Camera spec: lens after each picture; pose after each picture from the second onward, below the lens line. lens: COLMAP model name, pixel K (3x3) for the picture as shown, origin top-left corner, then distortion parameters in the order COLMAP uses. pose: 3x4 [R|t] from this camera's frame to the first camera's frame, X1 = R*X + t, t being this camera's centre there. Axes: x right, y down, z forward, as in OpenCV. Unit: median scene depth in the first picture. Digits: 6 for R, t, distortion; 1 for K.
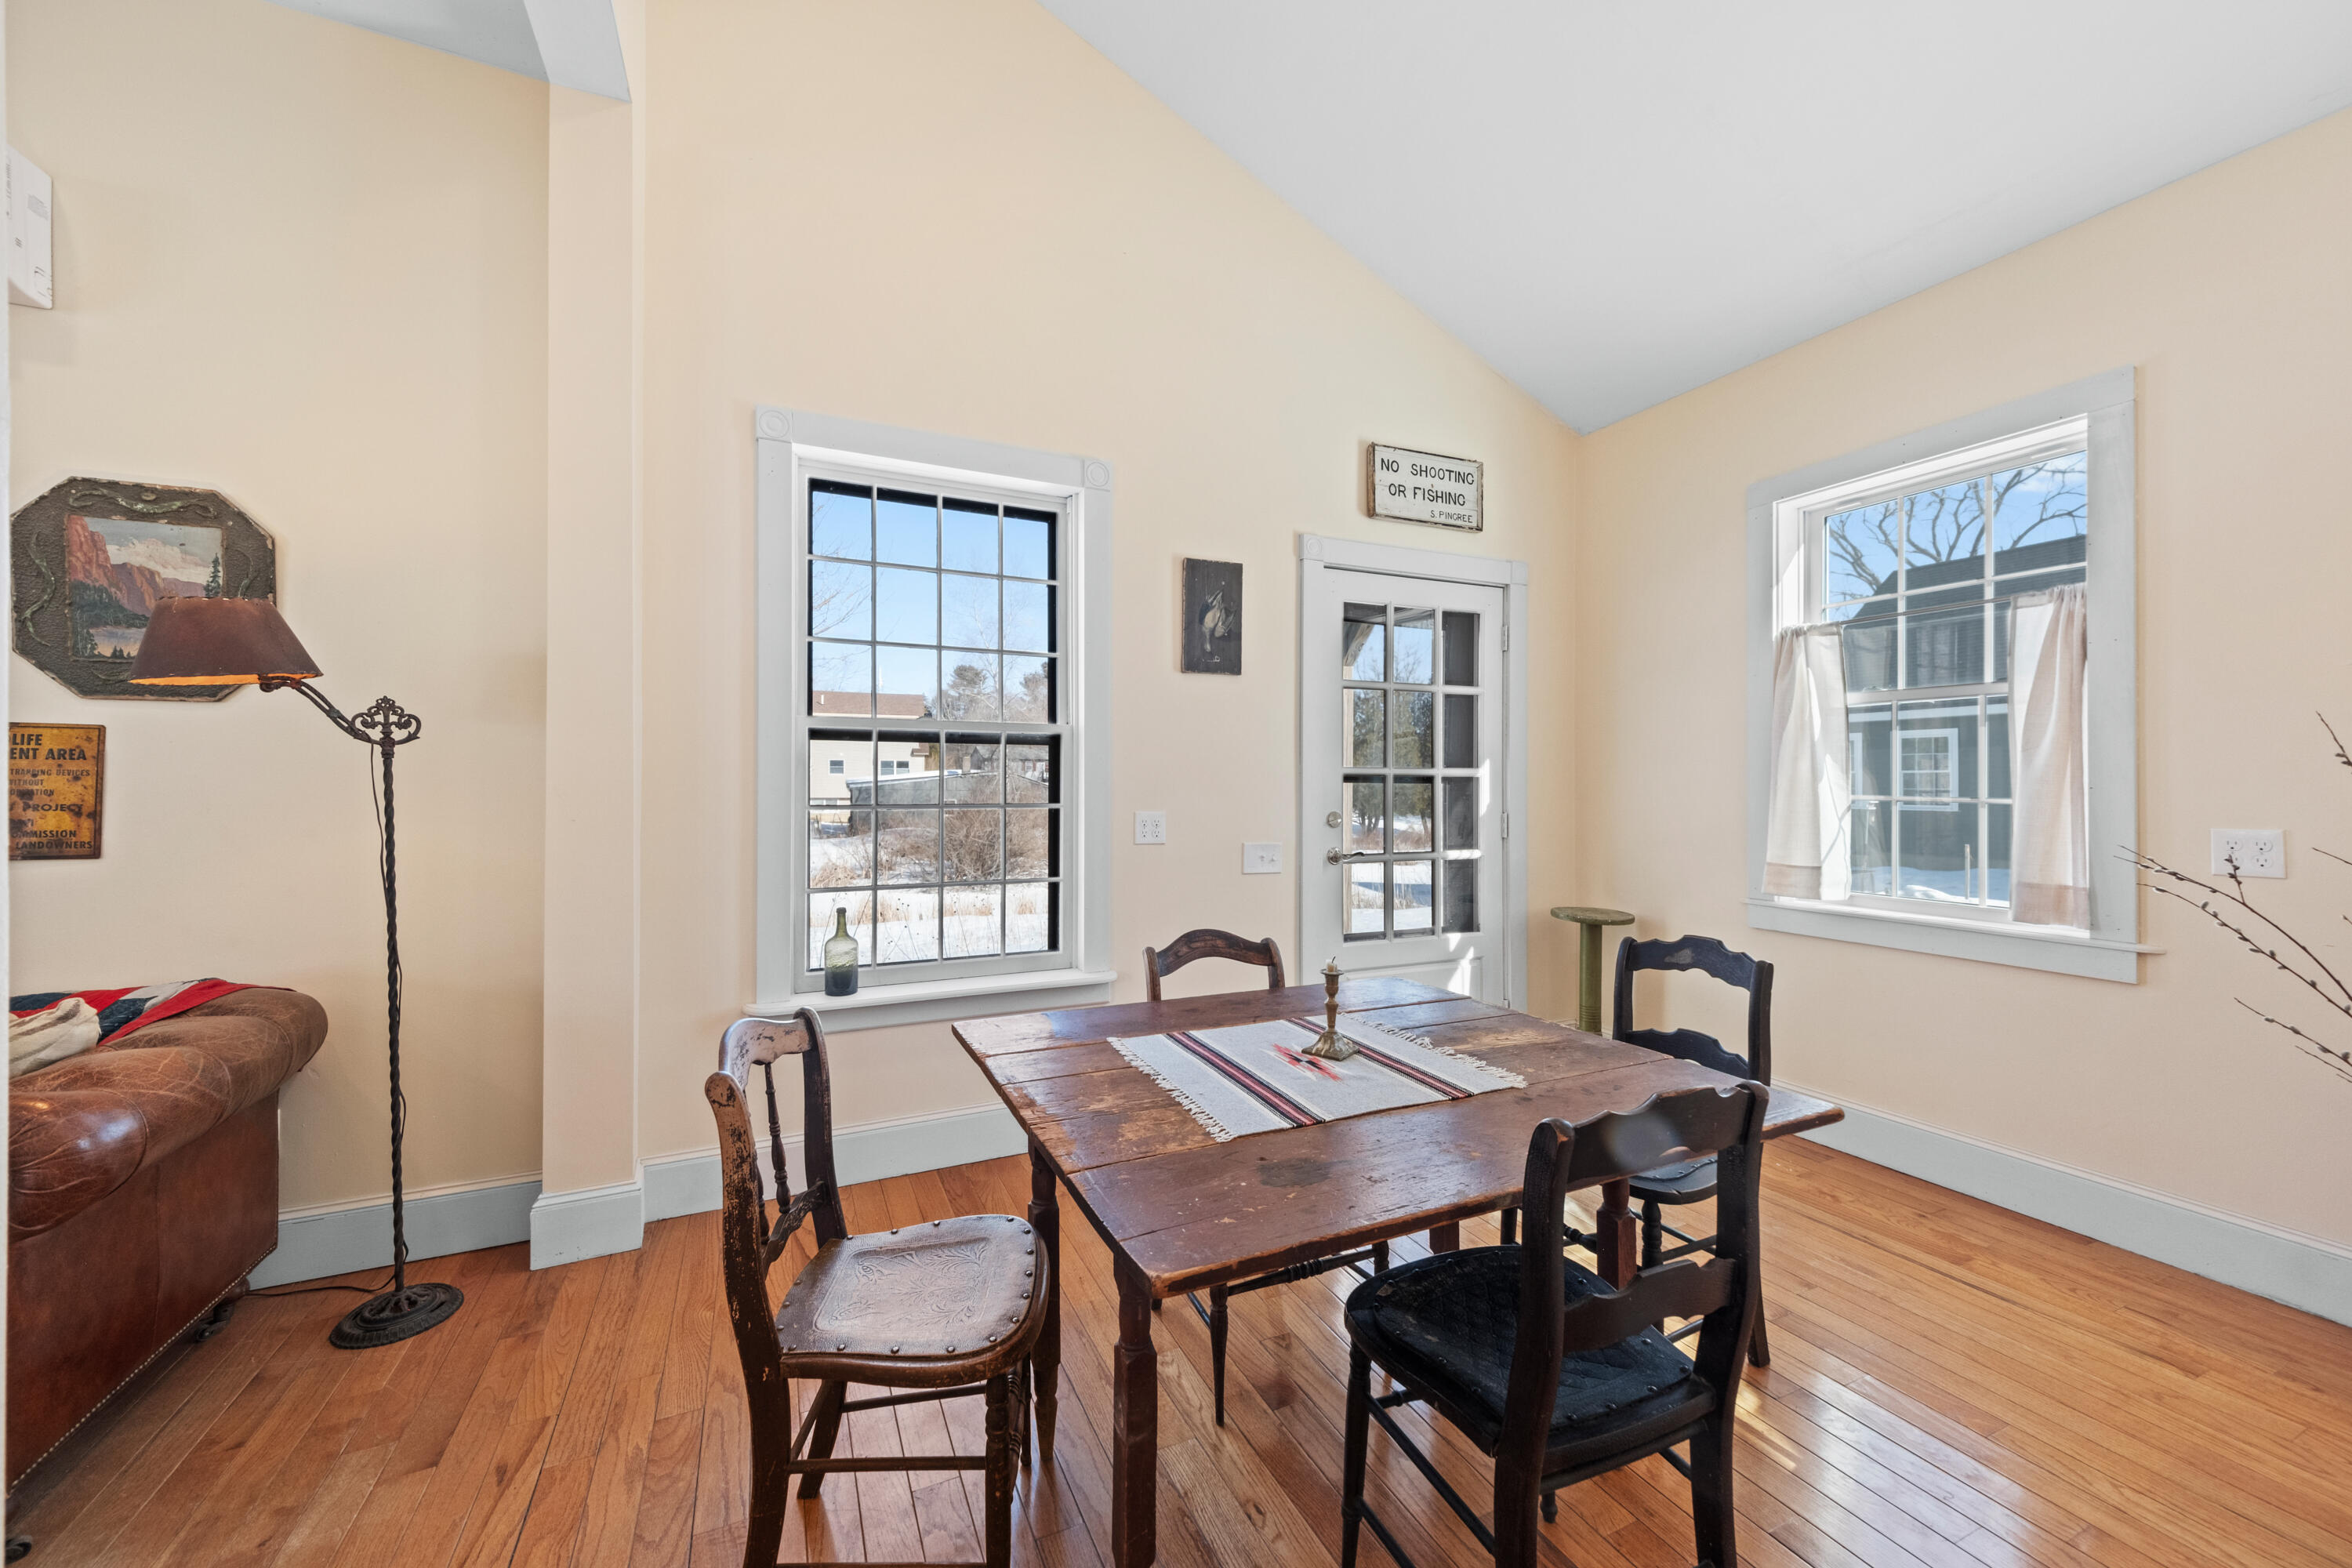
lens RADIAL K [[881.9, 0, 1168.0], [0, 881.9, 784.1], [0, 0, 1]] dist [0.011420, -0.000848]
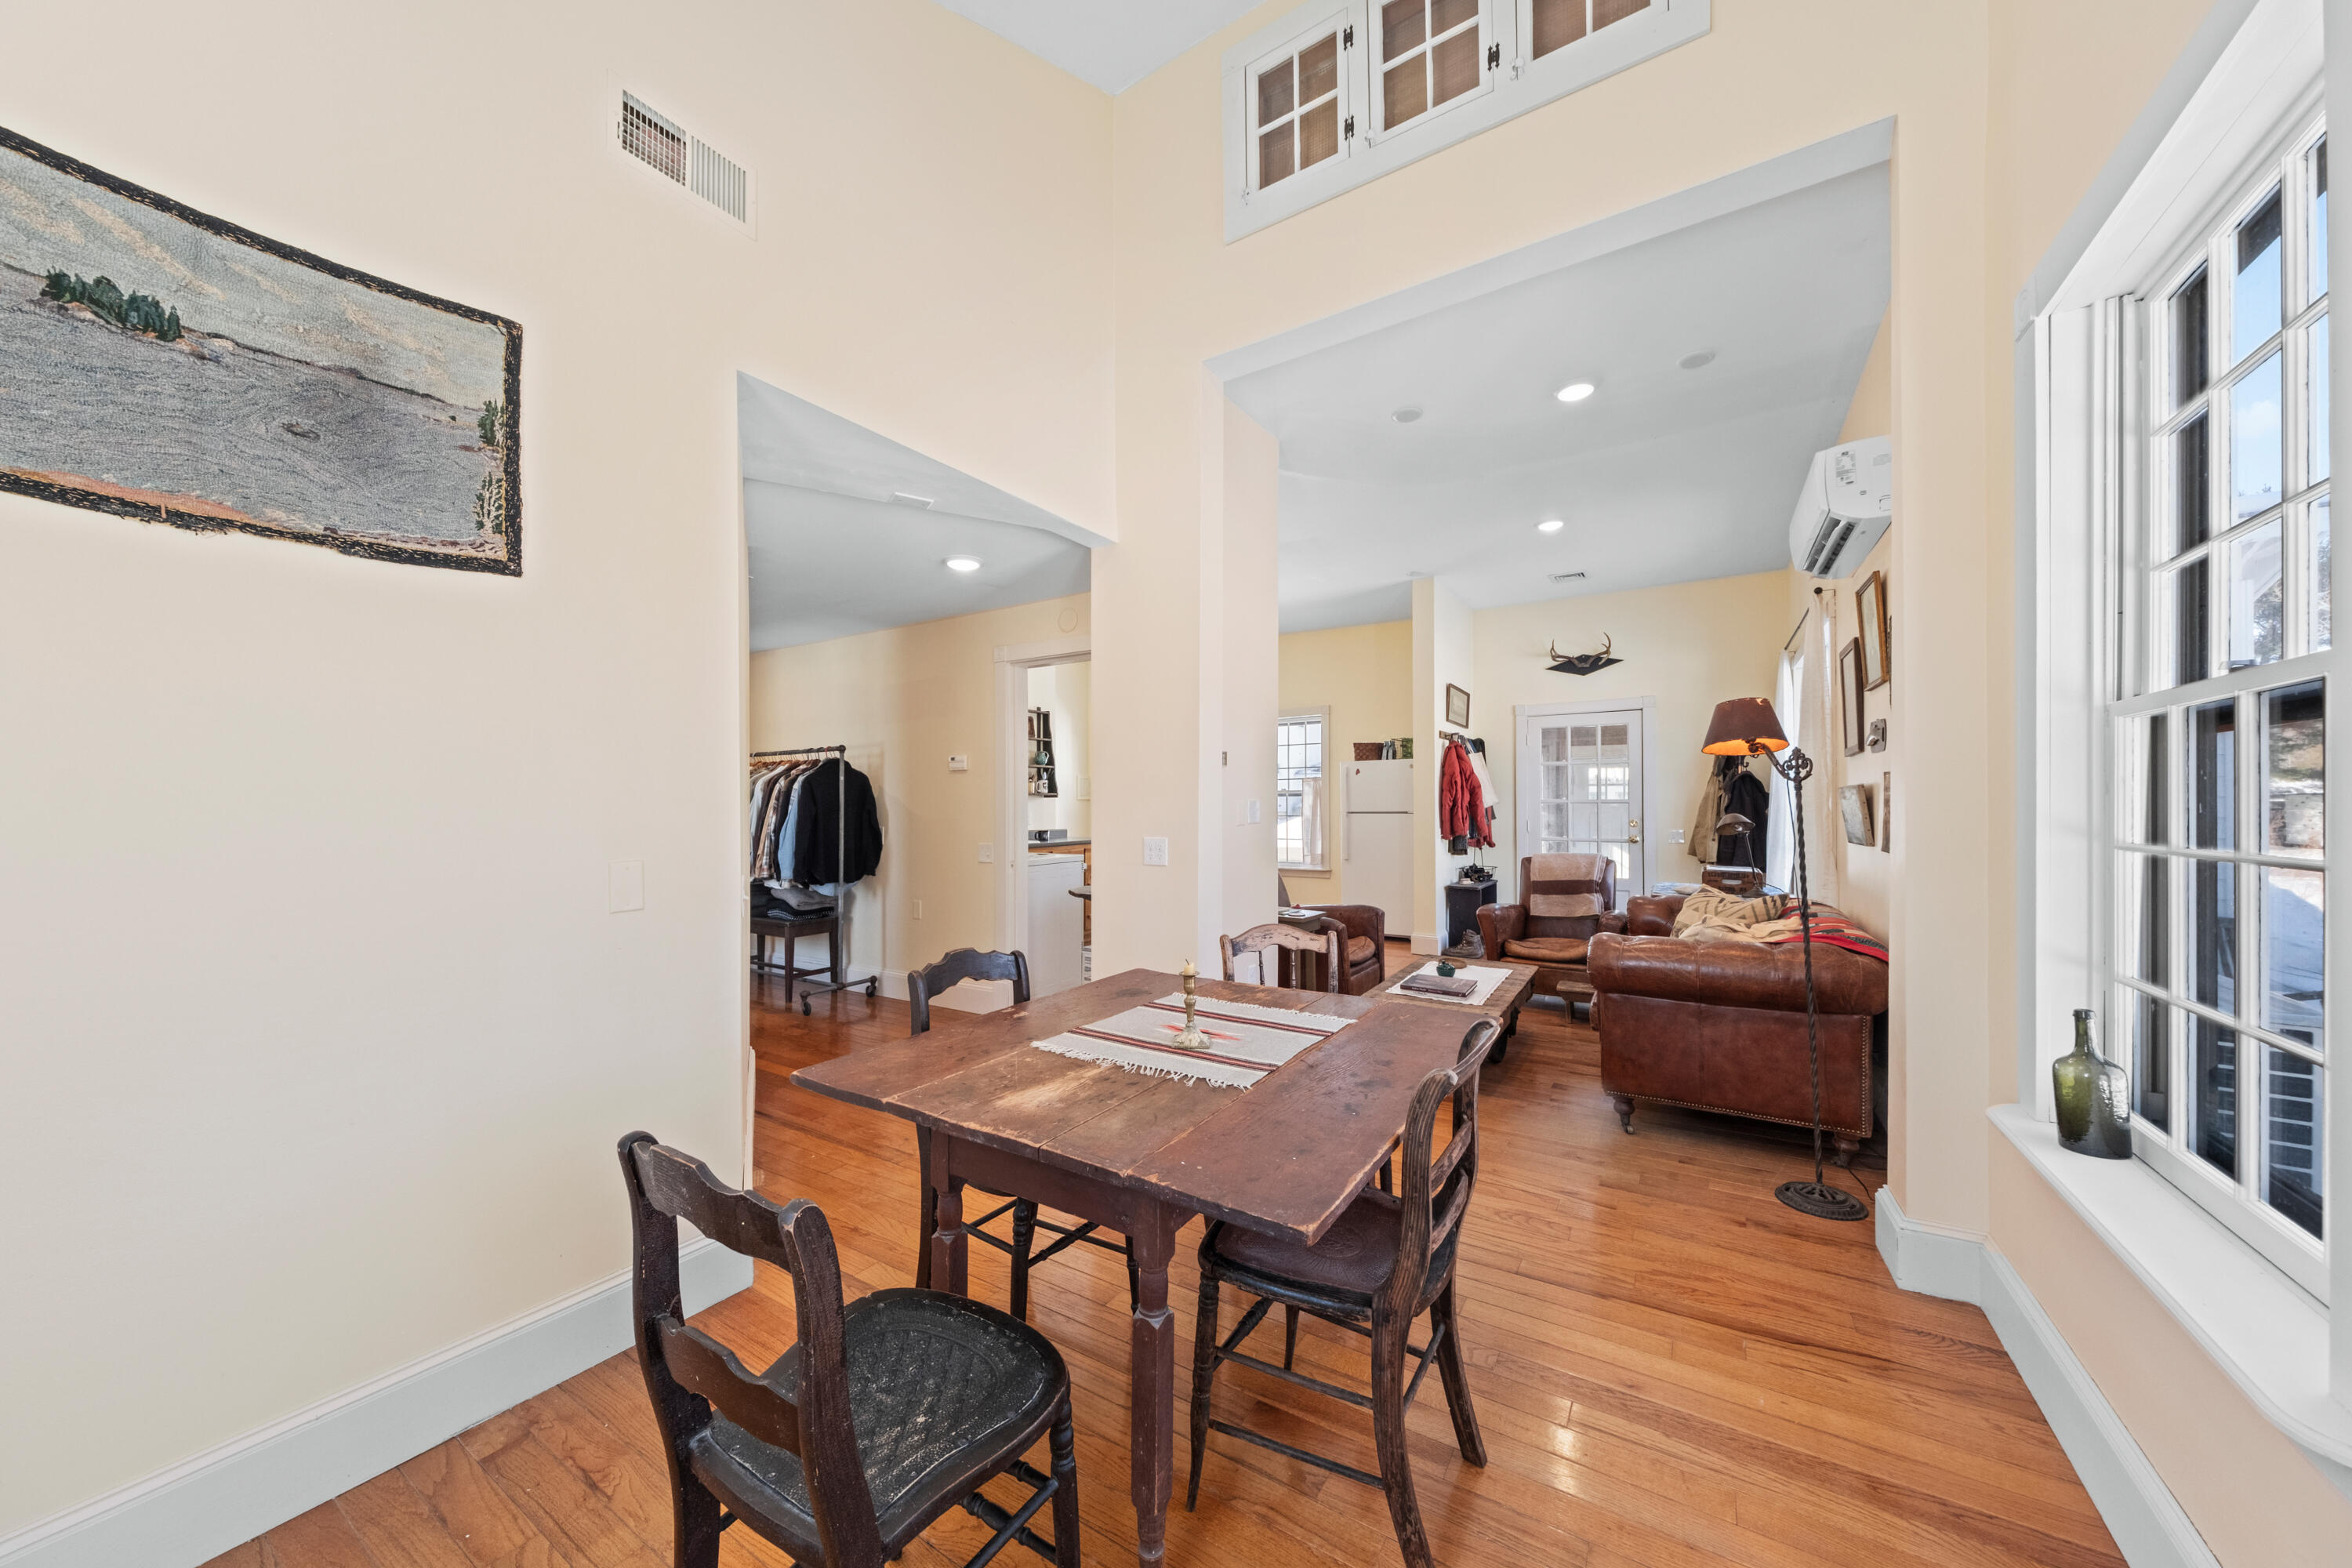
lens RADIAL K [[805.6, 0, 1179.0], [0, 805.6, 801.8], [0, 0, 1]] dist [0.002944, -0.000595]
pose [[-0.840565, -0.003264, -0.541702, 0.410886], [0.002072, 0.999955, -0.009241, -0.000567], [0.541707, -0.008890, -0.840520, 1.004911]]
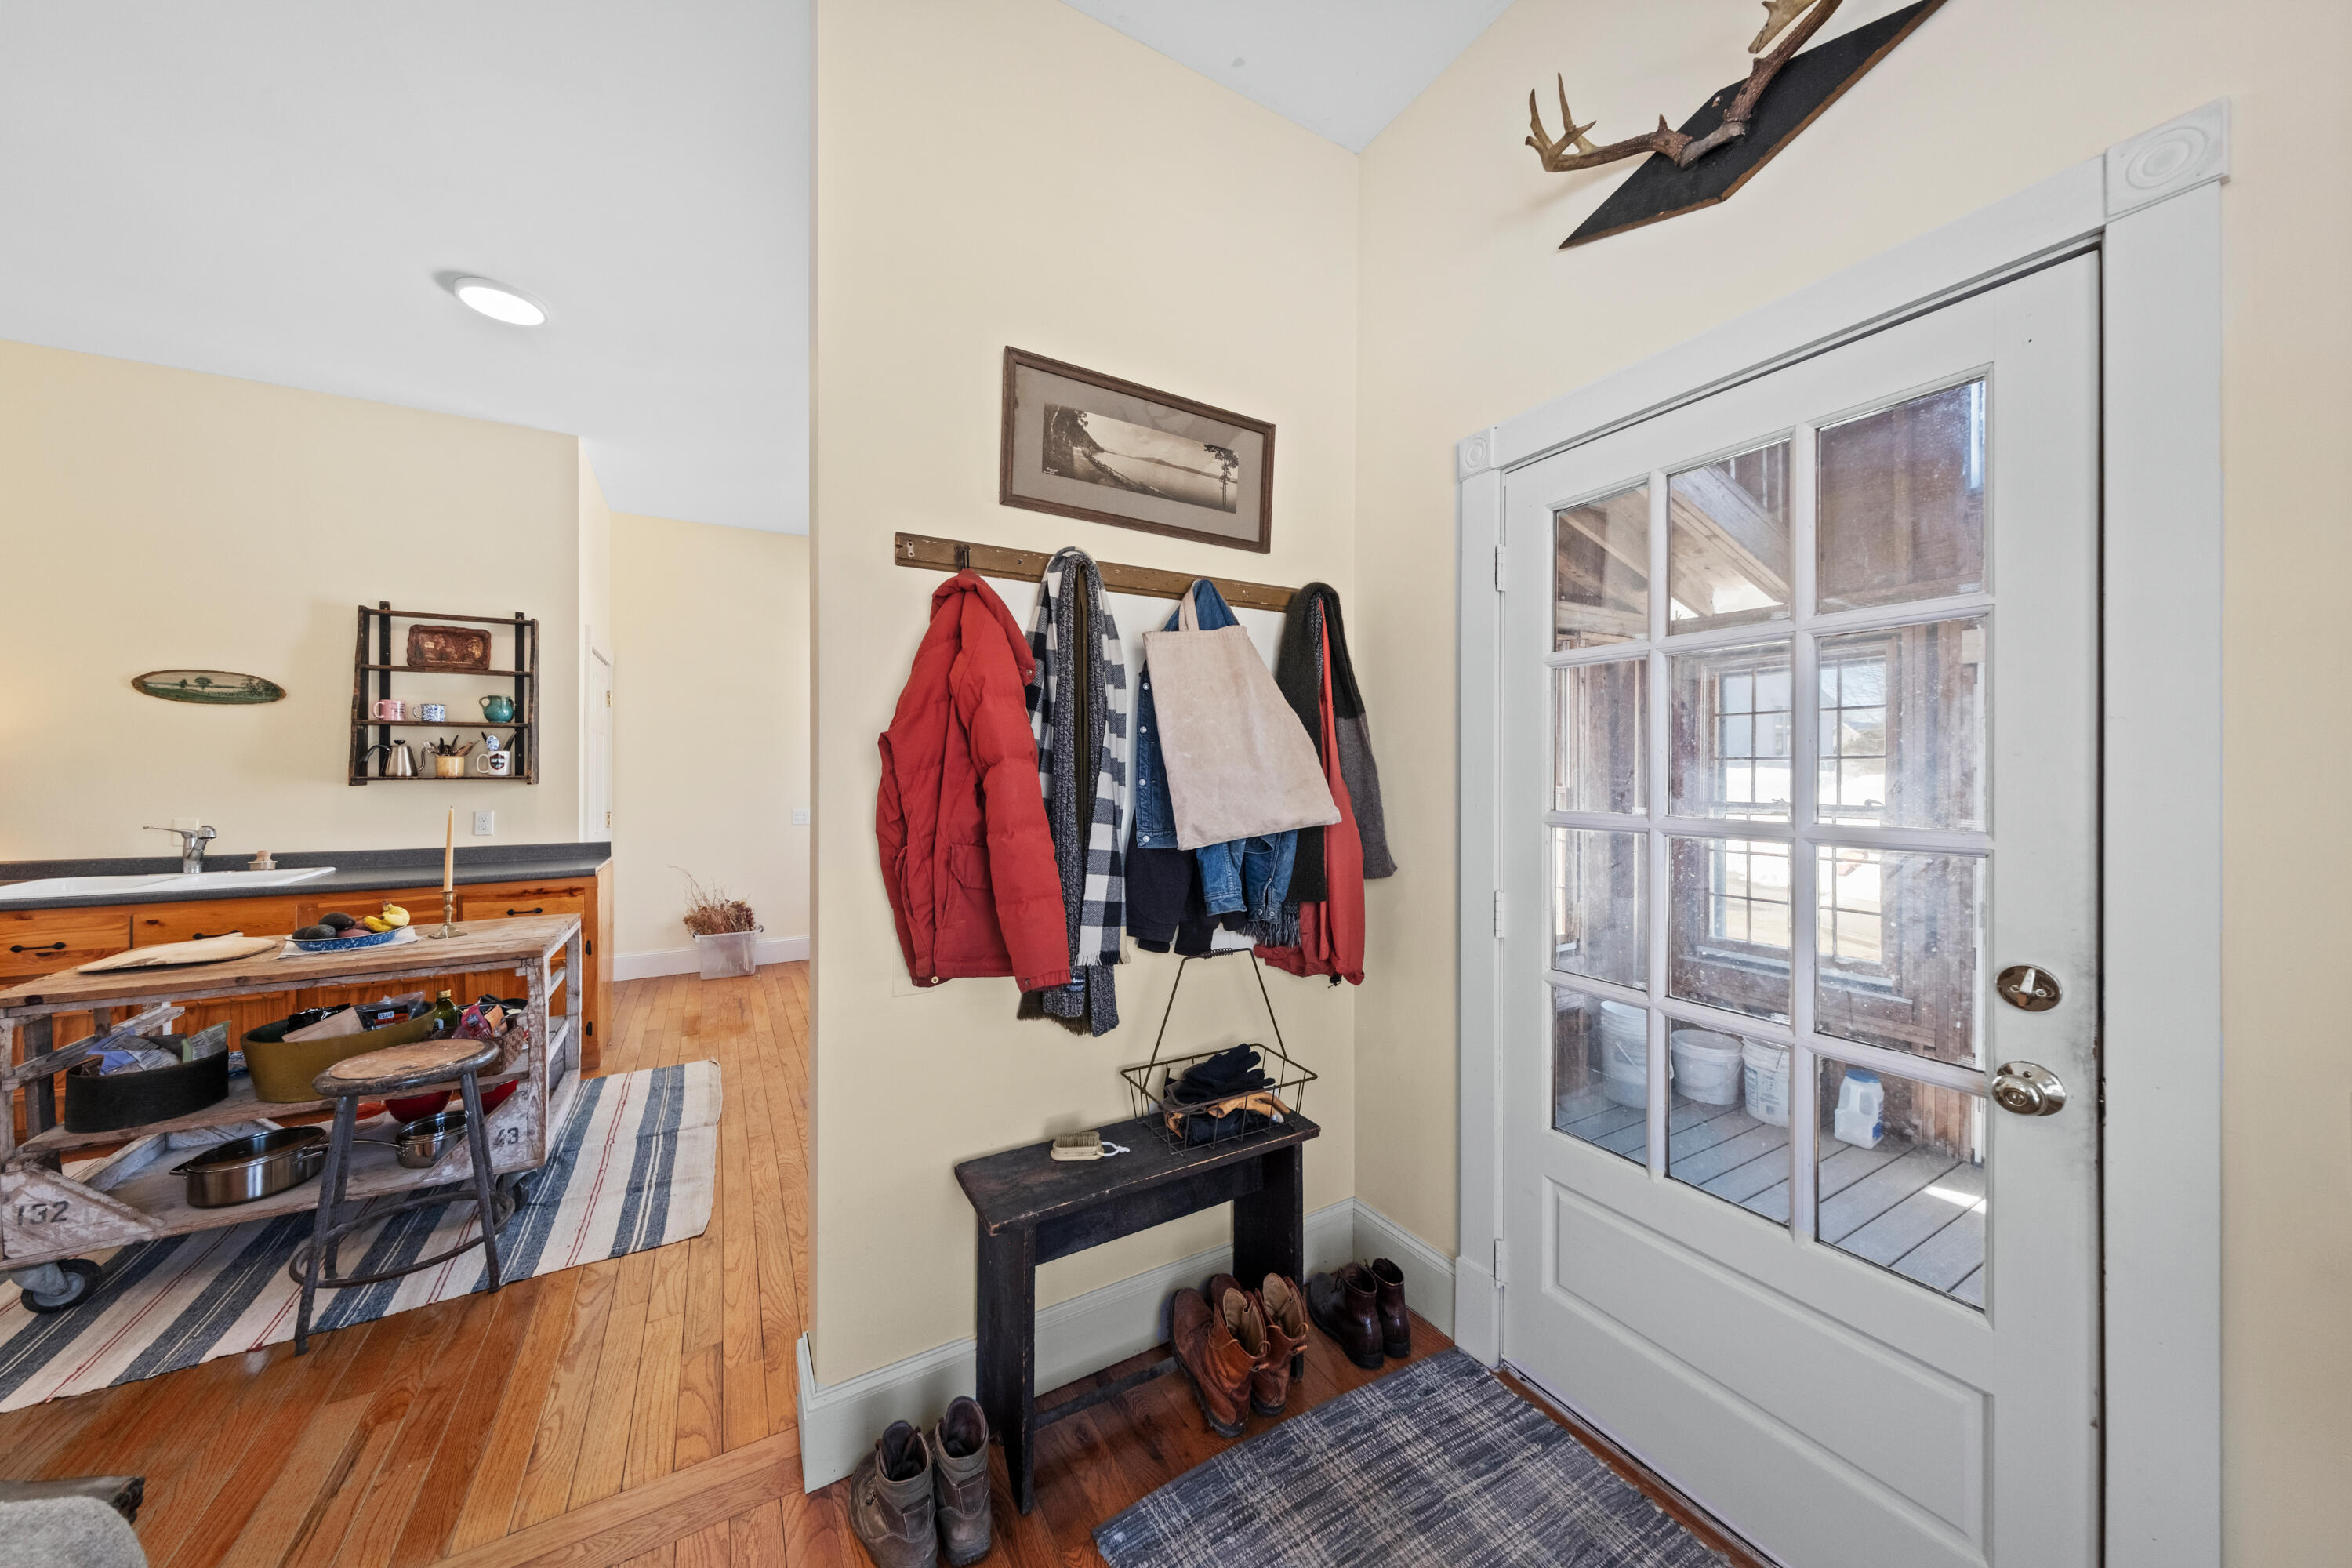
lens RADIAL K [[805.6, 0, 1188.5], [0, 805.6, 770.3], [0, 0, 1]] dist [0.002944, -0.000595]
pose [[-0.995007, -0.001116, -0.099797, -1.519474], [-0.000797, 0.999994, -0.003241, -0.054676], [0.099800, -0.003145, -0.995003, 0.096547]]
